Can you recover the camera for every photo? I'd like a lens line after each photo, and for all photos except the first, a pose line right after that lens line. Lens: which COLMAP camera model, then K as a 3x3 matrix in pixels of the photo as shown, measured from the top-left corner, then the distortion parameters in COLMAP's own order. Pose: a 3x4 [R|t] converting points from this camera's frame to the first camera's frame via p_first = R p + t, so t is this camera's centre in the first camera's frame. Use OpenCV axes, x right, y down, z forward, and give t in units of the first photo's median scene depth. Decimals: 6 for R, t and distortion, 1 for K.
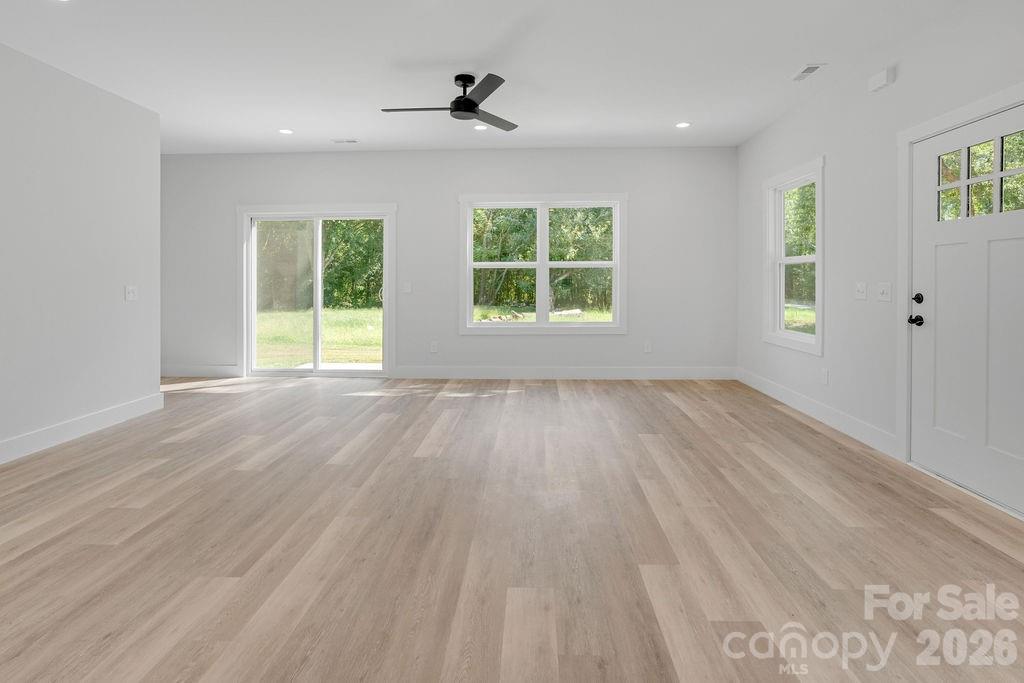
lens RADIAL K [[500.0, 0, 508.3], [0, 500.0, 290.6], [0, 0, 1]] dist [-0.043821, 0.000224]
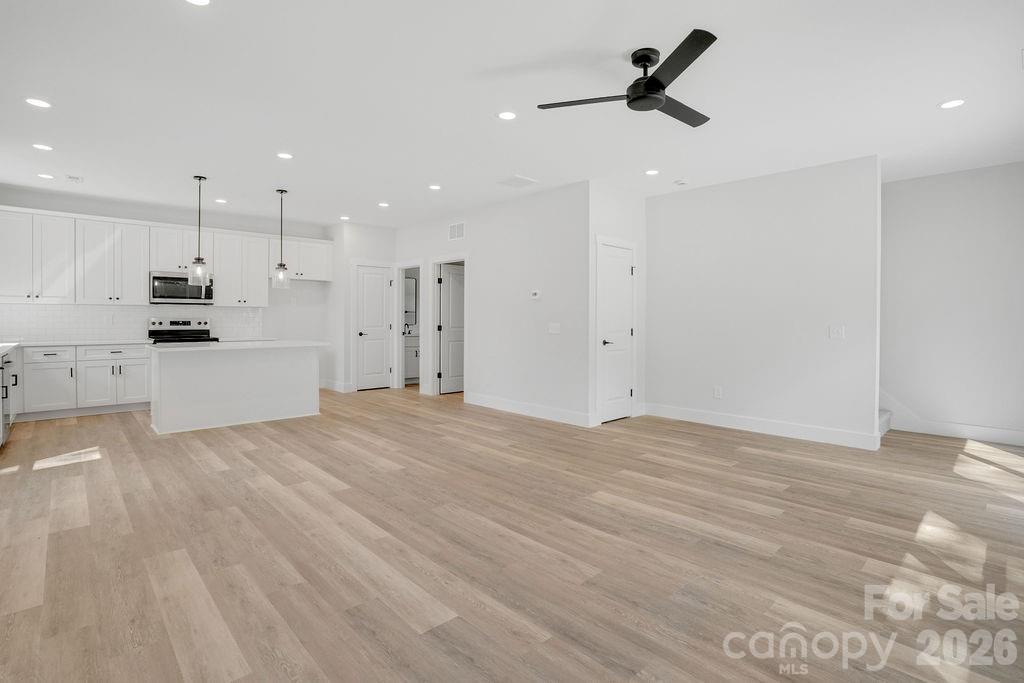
lens RADIAL K [[477.4, 0, 505.7], [0, 477.4, 324.4], [0, 0, 1]] dist [-0.043903, 0.000327]
pose [[-0.700535, 0.011521, -0.713525, 0.906356], [-0.019951, 0.999163, 0.035721, -0.063051], [0.713339, 0.039259, -0.699719, 2.157668]]
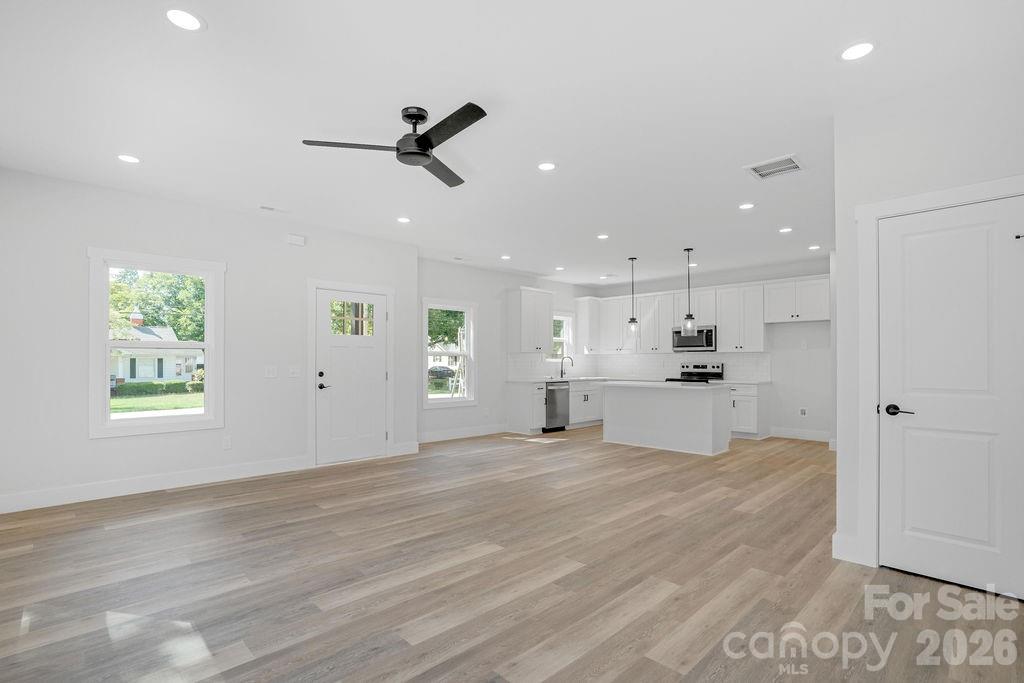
lens RADIAL K [[483.6, 0, 532.8], [0, 483.6, 360.4], [0, 0, 1]] dist [-0.043218, 0.000017]
pose [[-0.764089, 0.005684, 0.645085, -1.171988], [0.020433, 0.999673, 0.015395, -0.058679], [-0.644787, 0.024944, -0.763956, 2.334481]]
